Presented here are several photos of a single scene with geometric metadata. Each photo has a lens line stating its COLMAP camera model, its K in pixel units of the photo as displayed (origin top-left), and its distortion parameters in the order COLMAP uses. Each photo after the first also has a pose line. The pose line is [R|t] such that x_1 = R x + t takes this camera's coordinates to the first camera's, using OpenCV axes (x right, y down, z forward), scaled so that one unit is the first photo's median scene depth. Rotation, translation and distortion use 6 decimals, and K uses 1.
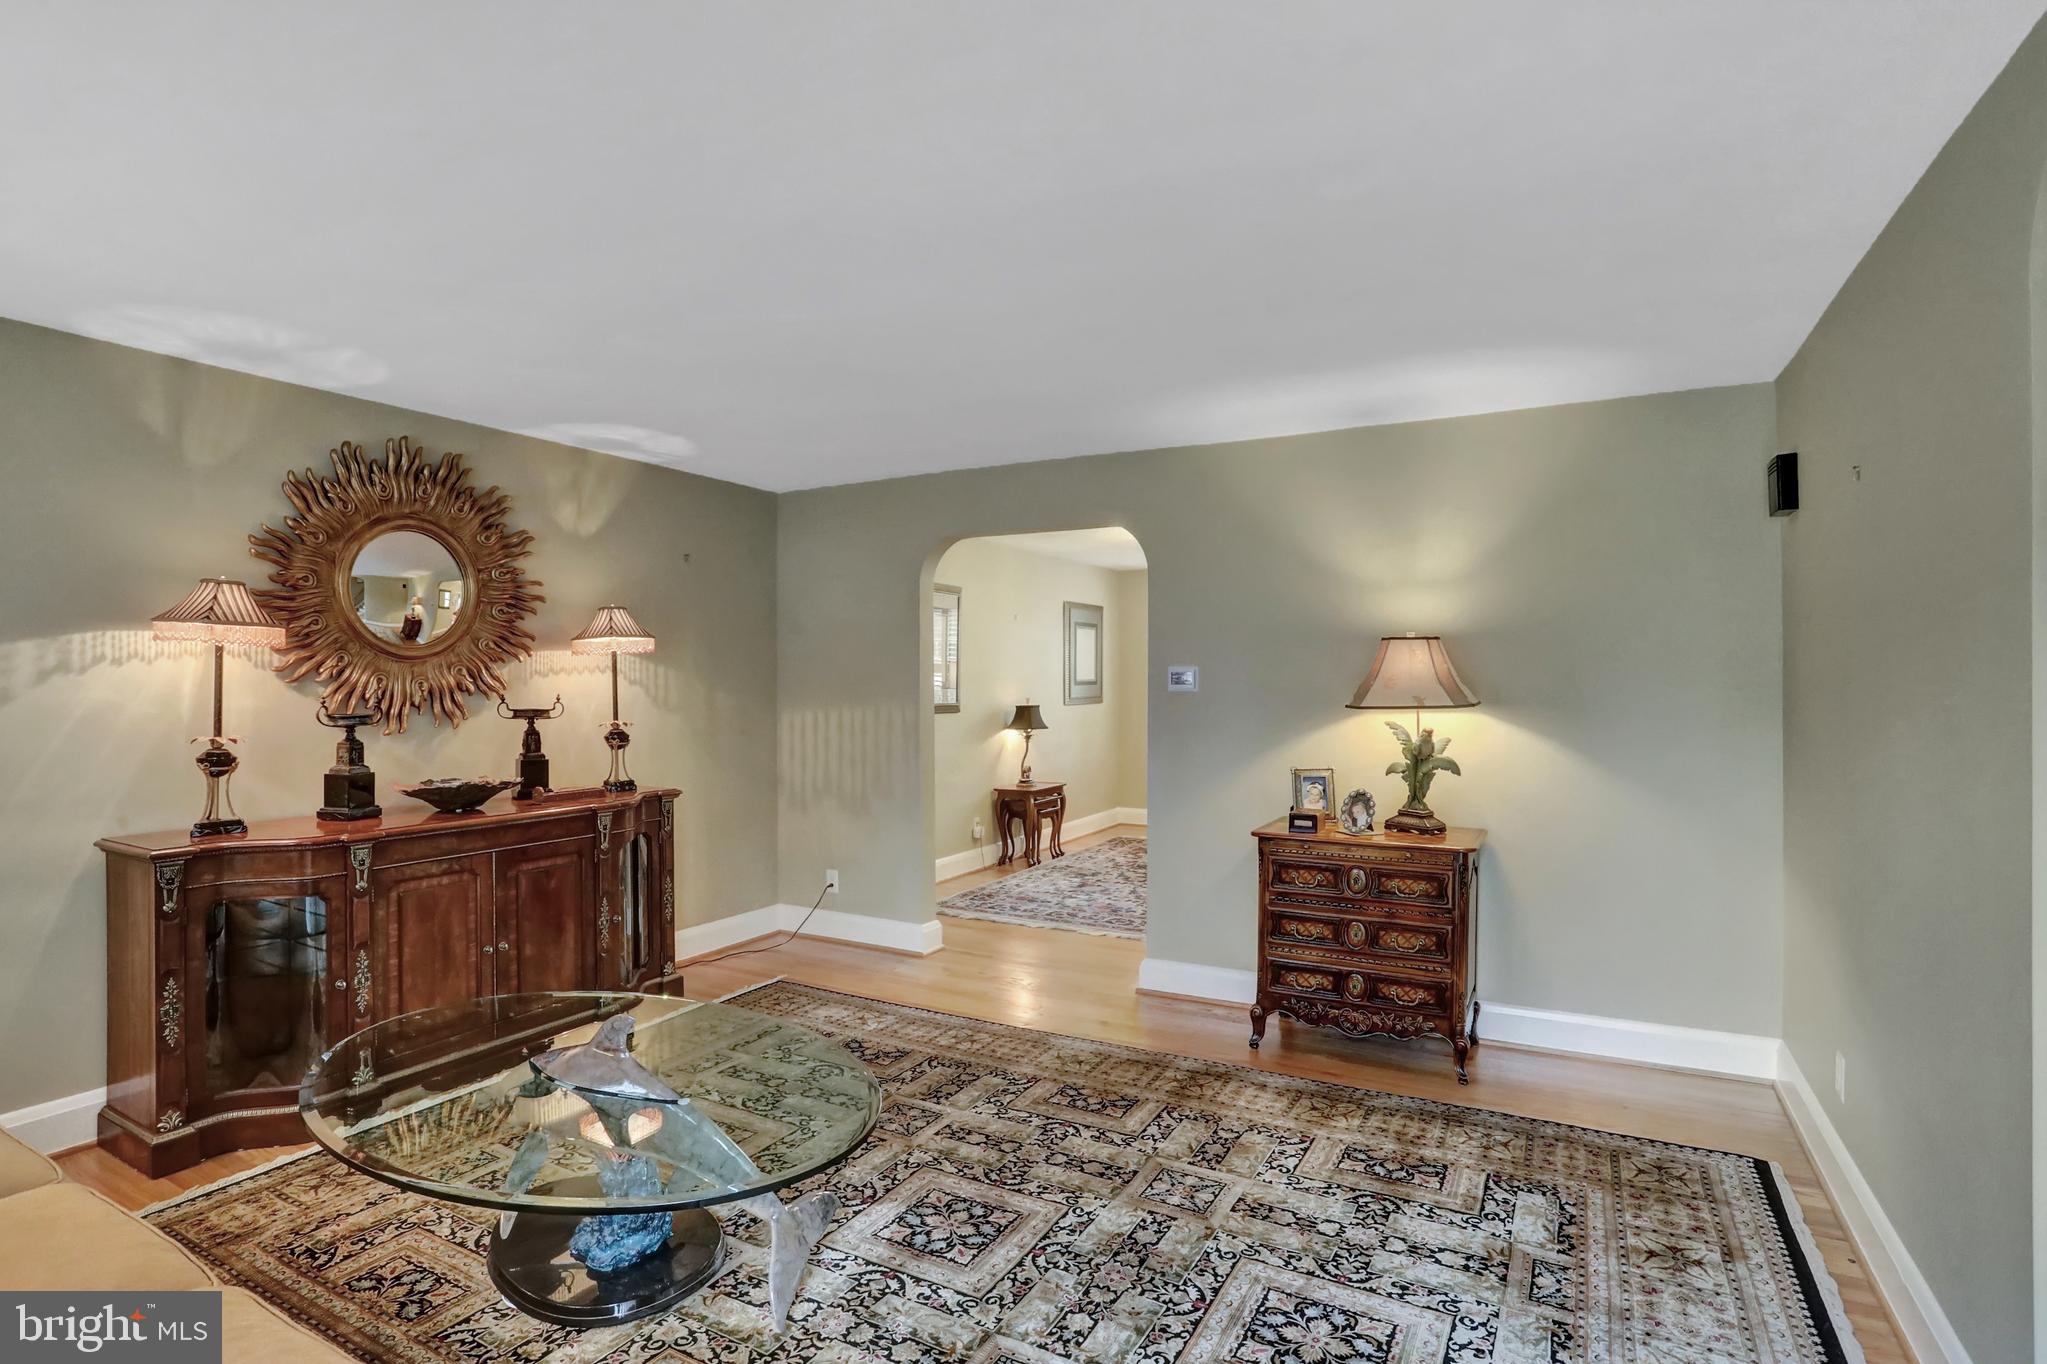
lens RADIAL K [[1030.9, 0, 1023.5], [0, 1030.9, 682.0], [0, 0, 1]] dist [0.051422, 0.000332]
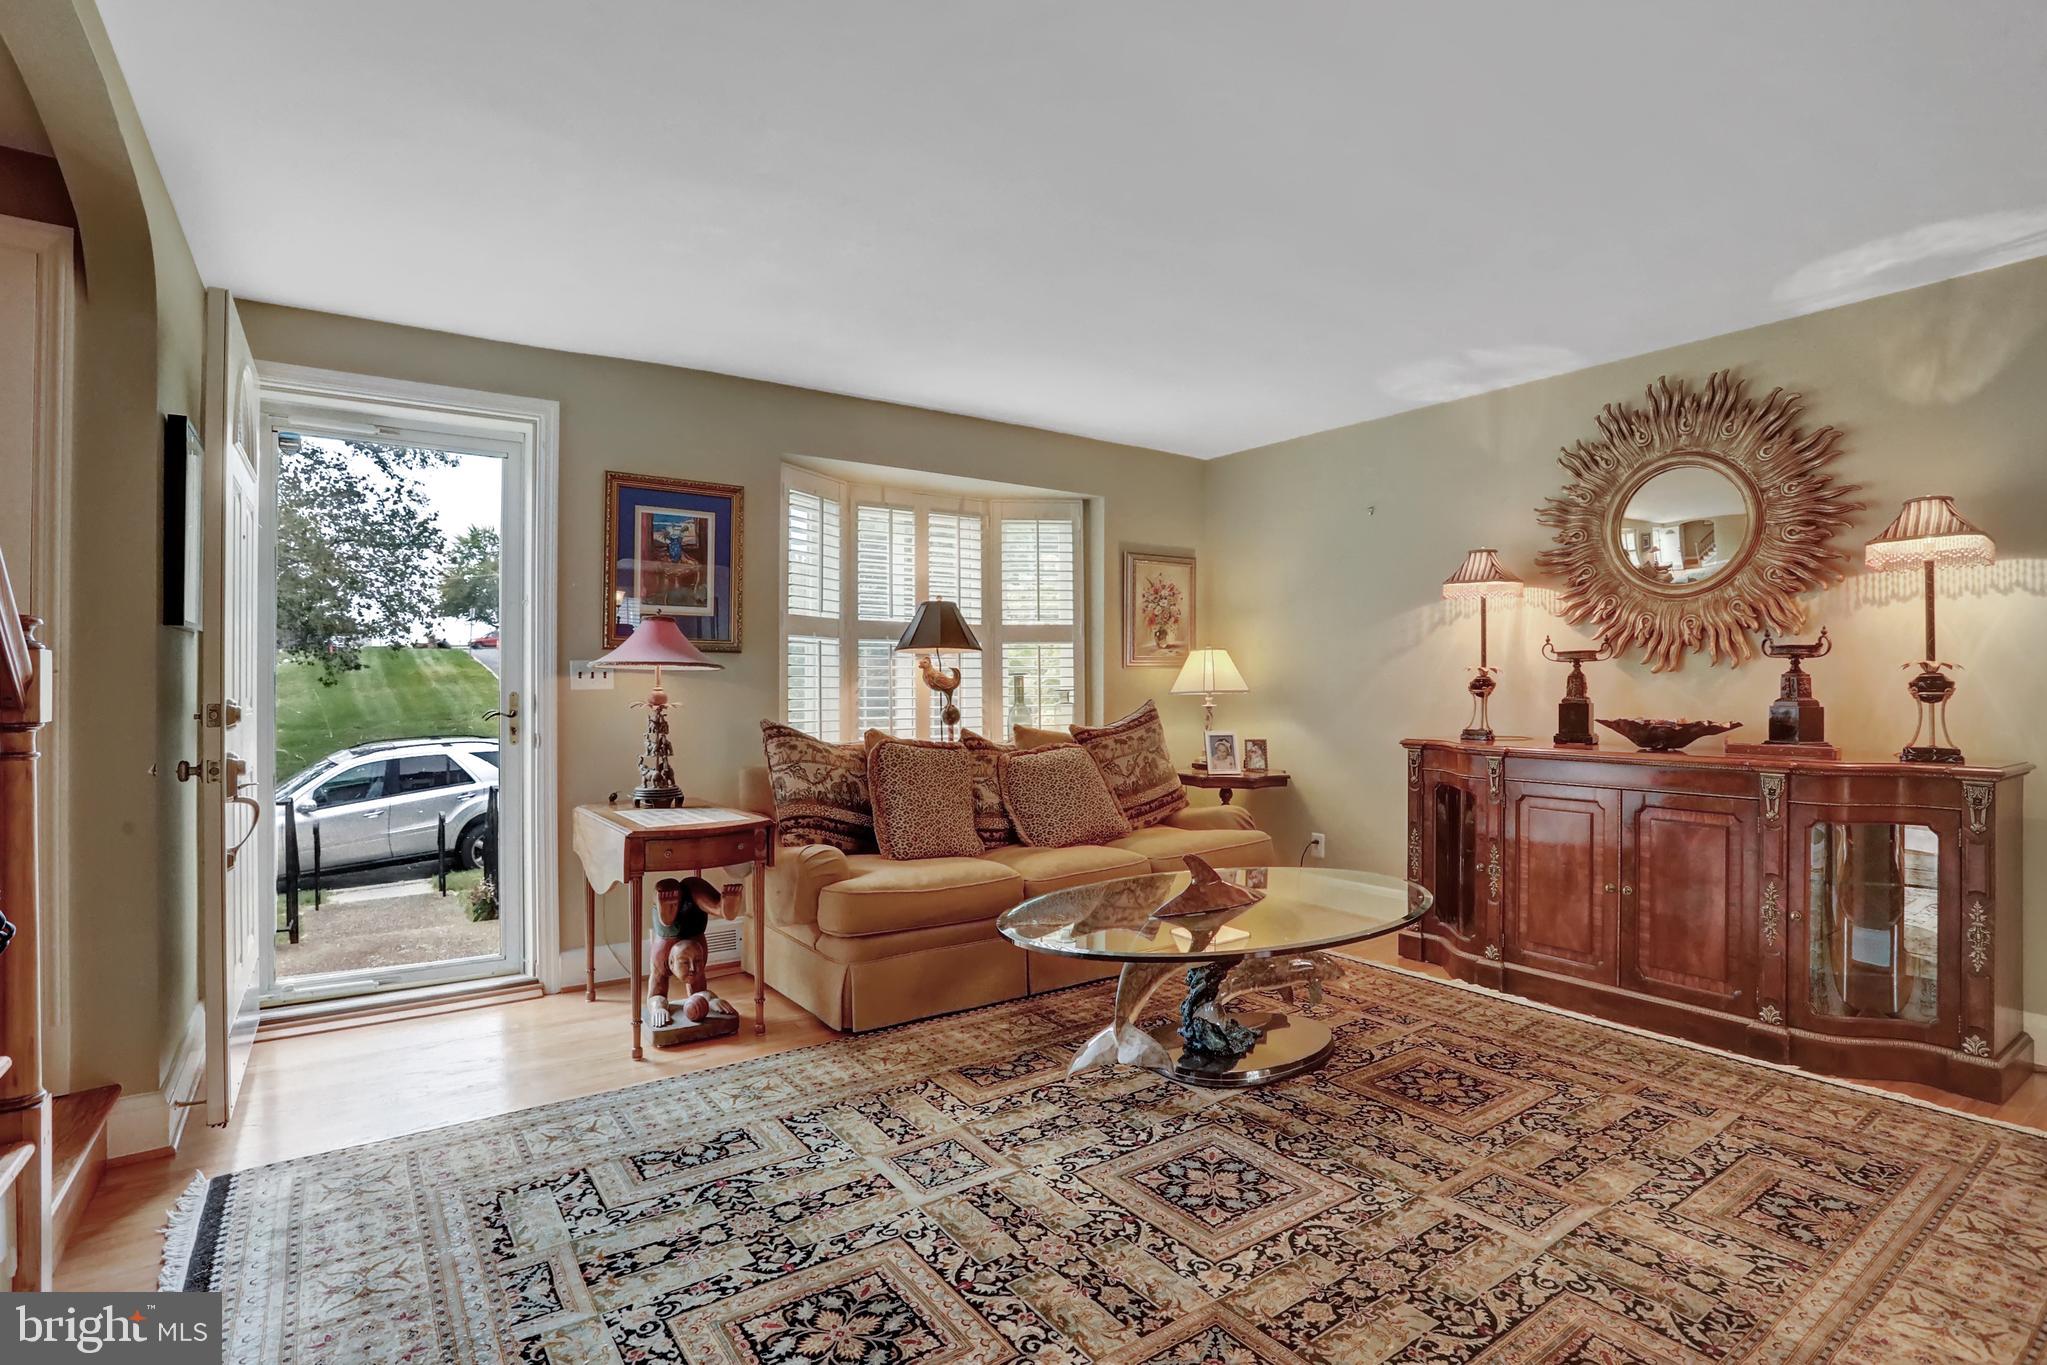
lens RADIAL K [[989.3, 0, 1023.5], [0, 989.3, 682.5], [0, 0, 1]] dist [-0.088430, 0.042314]
pose [[-0.434053, -0.001228, -0.900887, 0.510205], [-0.000540, 0.999999, -0.001103, 0.061601], [0.900887, 0.000008, -0.434053, 0.855698]]
